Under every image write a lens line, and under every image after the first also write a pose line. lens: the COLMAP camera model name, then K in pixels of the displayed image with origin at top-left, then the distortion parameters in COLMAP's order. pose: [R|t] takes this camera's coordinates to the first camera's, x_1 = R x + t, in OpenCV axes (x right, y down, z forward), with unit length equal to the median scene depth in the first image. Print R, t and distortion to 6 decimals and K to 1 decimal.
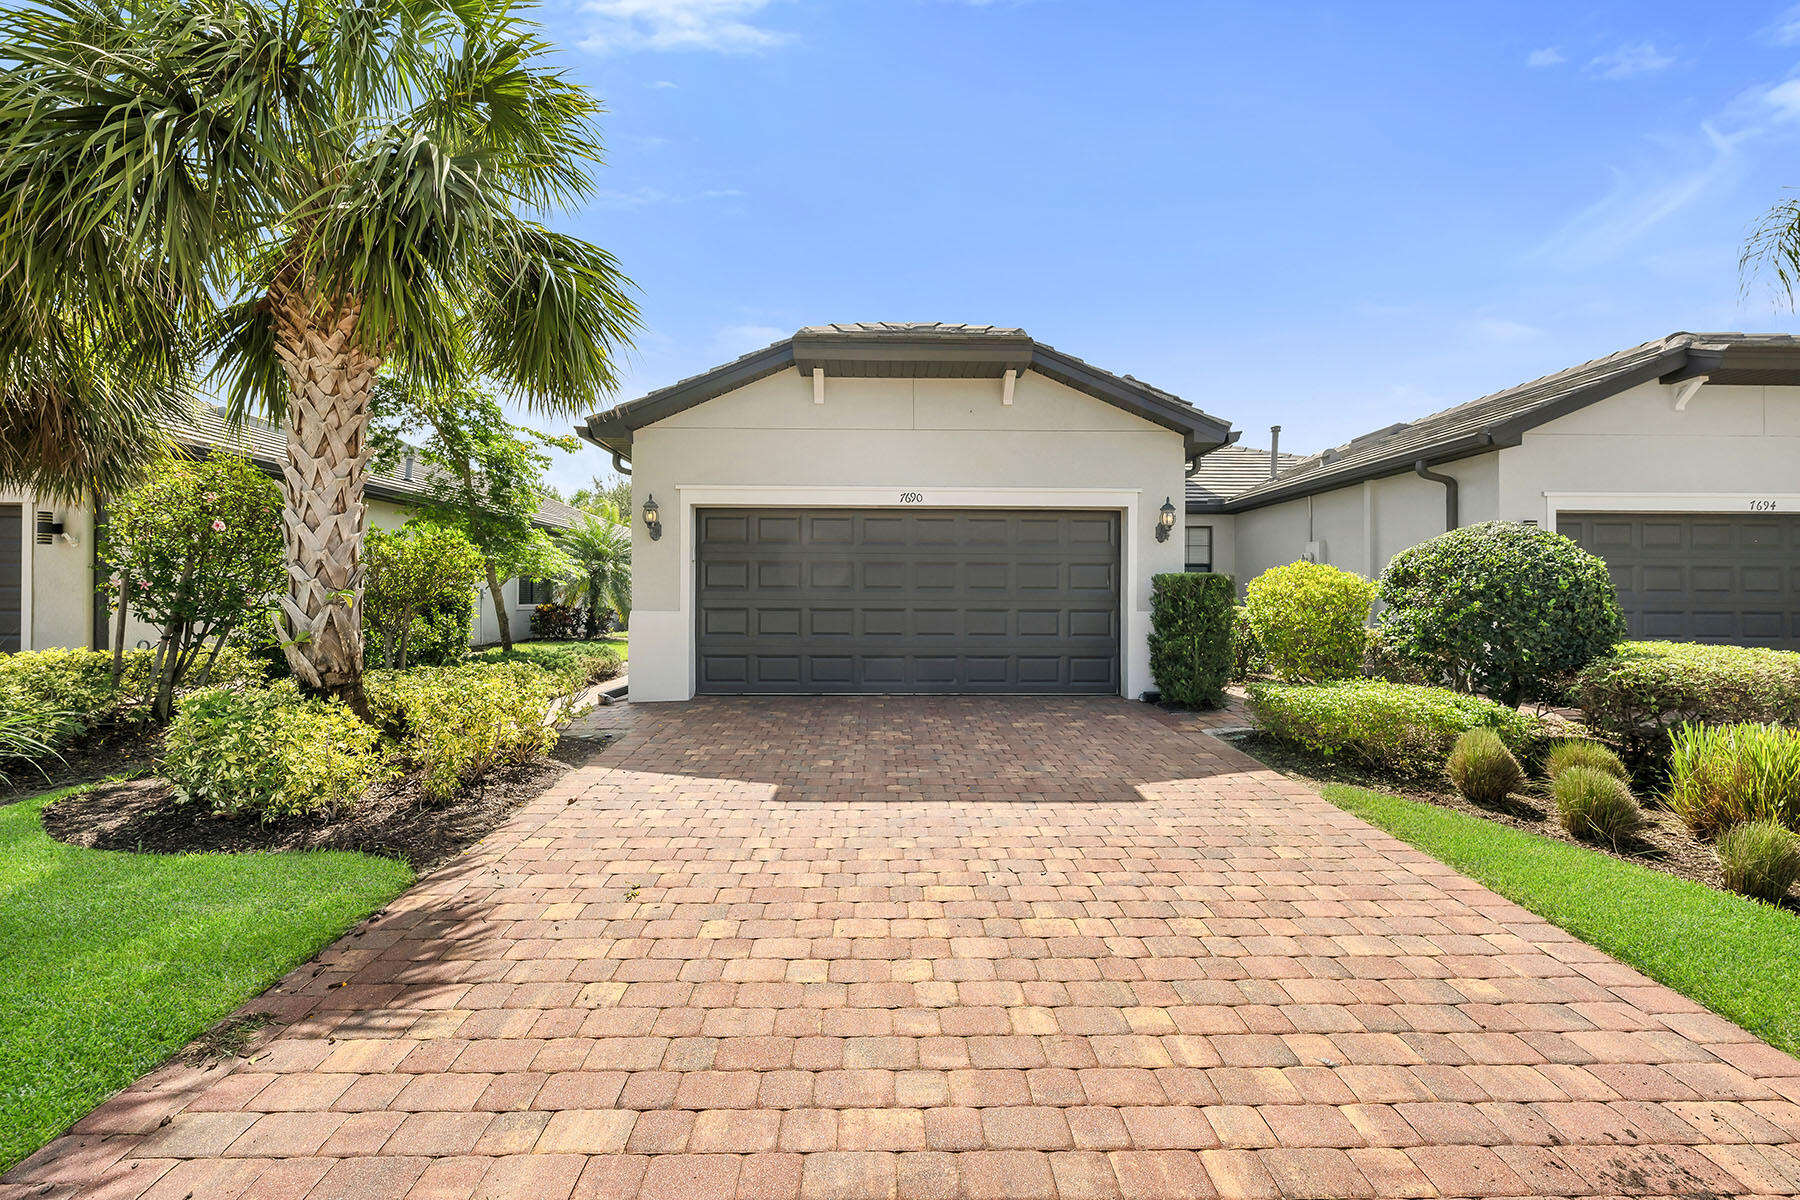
lens RADIAL K [[760.2, 0, 901.2], [0, 760.2, 599.6], [0, 0, 1]] dist [-0.002052, 0.000435]
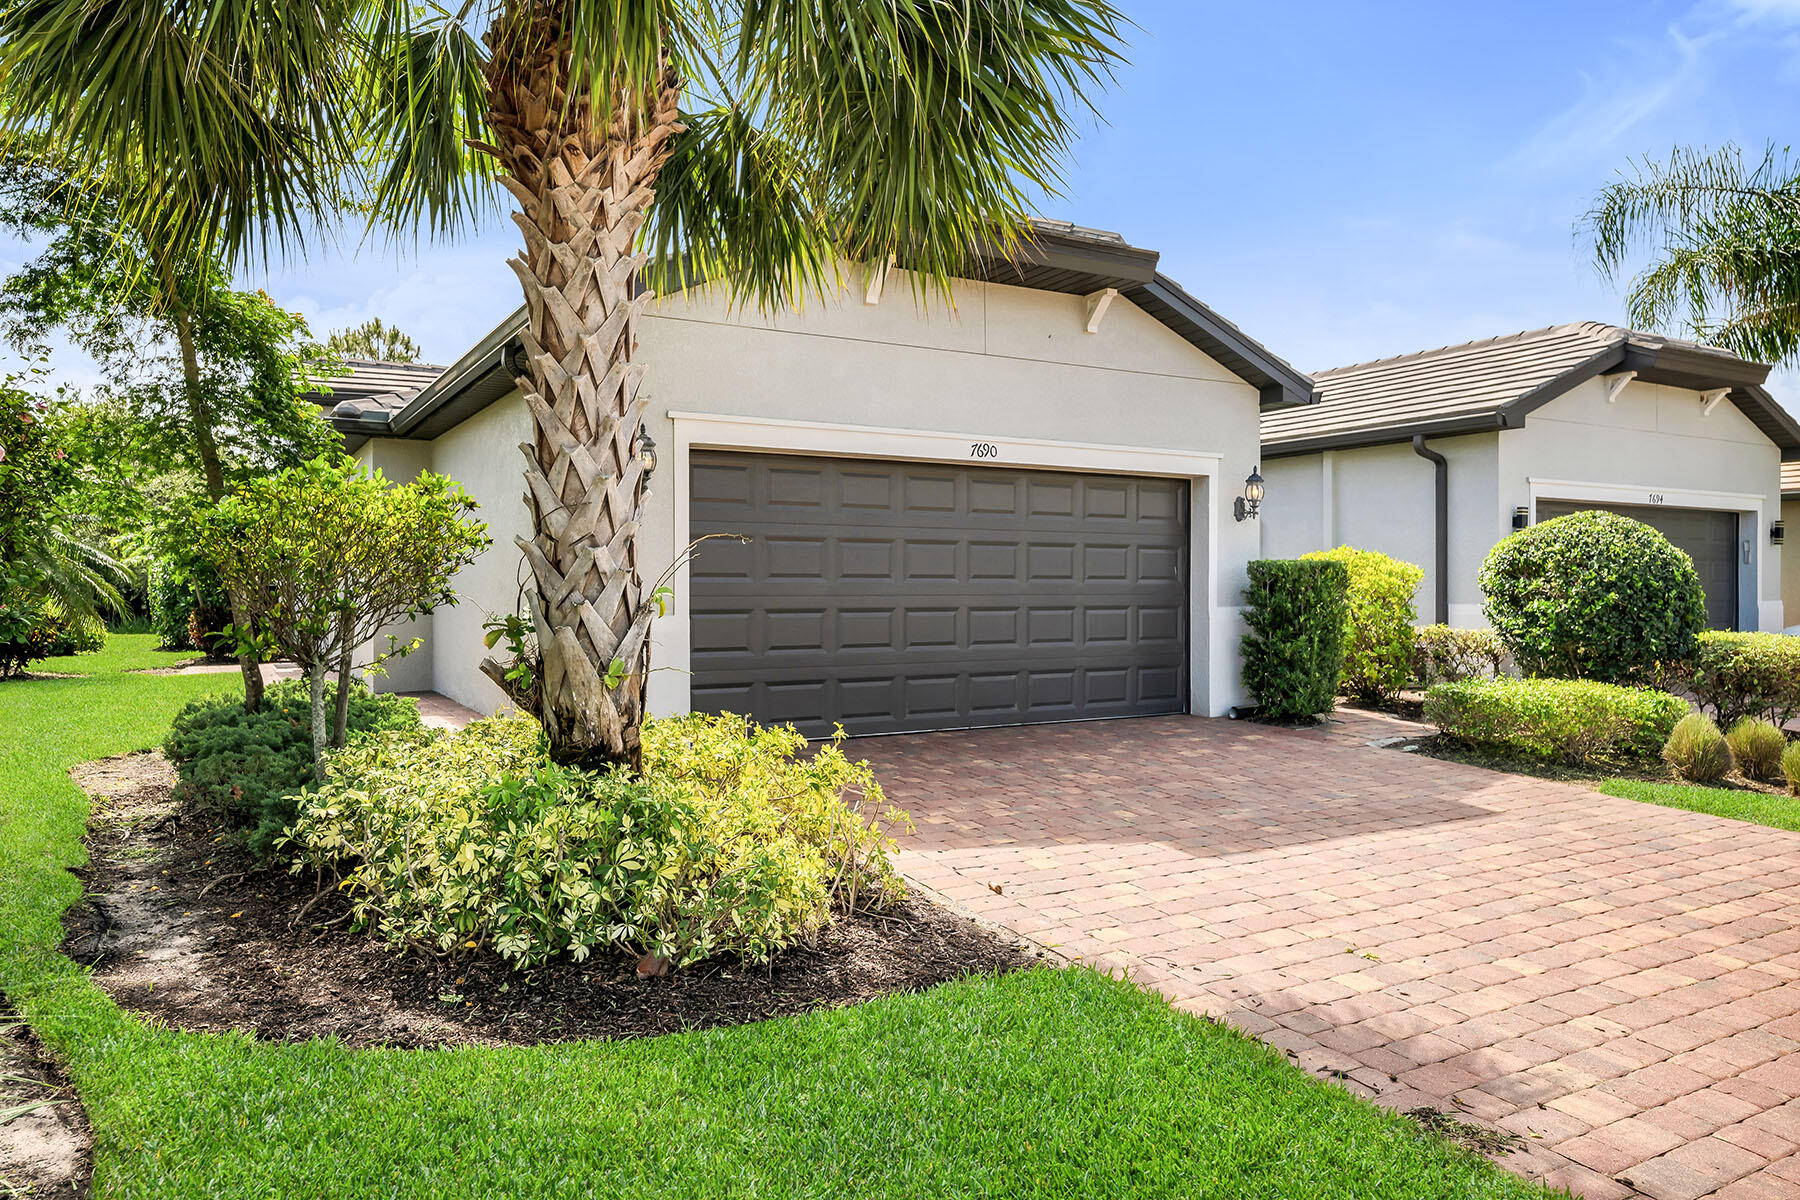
lens RADIAL K [[1234.3, 0, 901.5], [0, 1234.3, 596.5], [0, 0, 1]] dist [0.003724, -0.000572]
pose [[0.867227, -0.007525, 0.497857, -0.668694], [0.004701, 0.999965, 0.006925, -0.006399], [-0.497892, -0.003666, 0.867232, 0.042924]]
